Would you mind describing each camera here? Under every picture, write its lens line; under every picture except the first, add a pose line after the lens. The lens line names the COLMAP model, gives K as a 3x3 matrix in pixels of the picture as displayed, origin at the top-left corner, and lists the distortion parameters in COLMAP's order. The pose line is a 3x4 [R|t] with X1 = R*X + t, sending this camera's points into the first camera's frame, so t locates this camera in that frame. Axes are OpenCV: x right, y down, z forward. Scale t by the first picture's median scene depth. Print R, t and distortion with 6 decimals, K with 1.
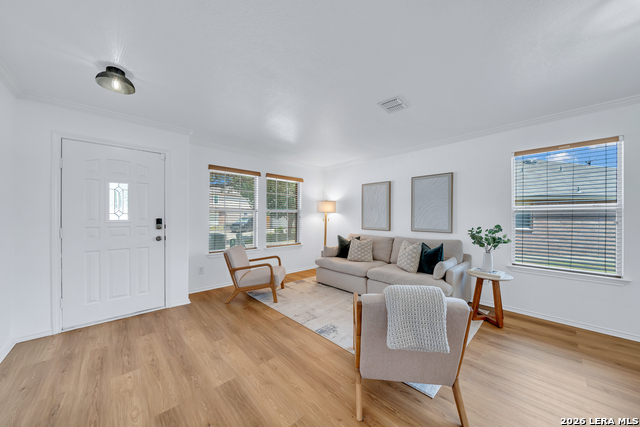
lens RADIAL K [[219.4, 0, 317.9], [0, 219.4, 217.2], [0, 0, 1]] dist [-0.003410, -0.000324]
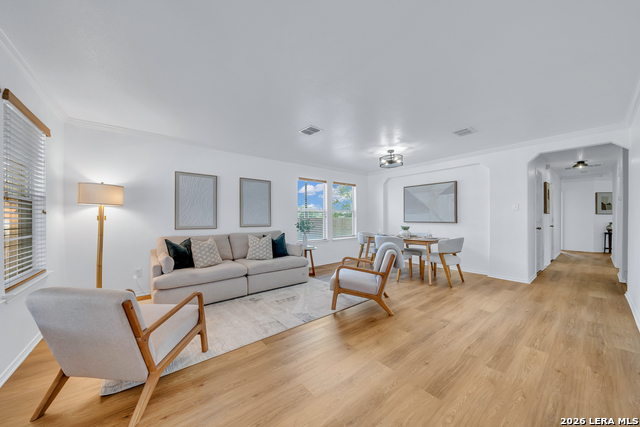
lens RADIAL K [[219.4, 0, 323.5], [0, 219.4, 218.8], [0, 0, 1]] dist [-0.003410, -0.000324]
pose [[0.072823, -0.006815, 0.997322, -0.937804], [0.005942, 0.999962, 0.006399, 0.026615], [-0.997327, 0.005460, 0.072861, 0.763238]]
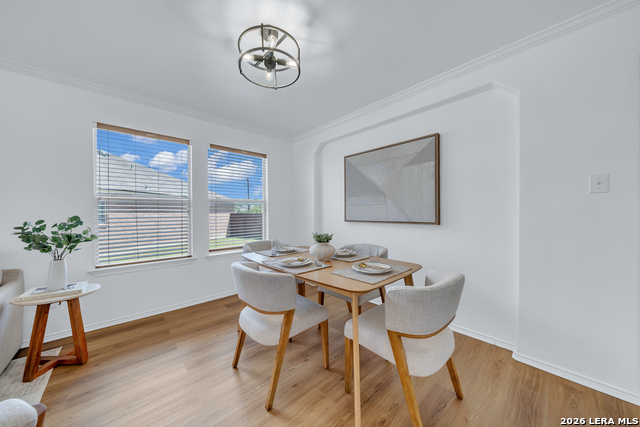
lens RADIAL K [[219.4, 0, 320.0], [0, 219.4, 214.6], [0, 0, 1]] dist [-0.003410, -0.000324]
pose [[0.013596, -0.012592, 0.999828, 0.148213], [0.007392, 0.999895, 0.012492, 0.027132], [-0.999880, 0.007221, 0.013688, 0.221052]]
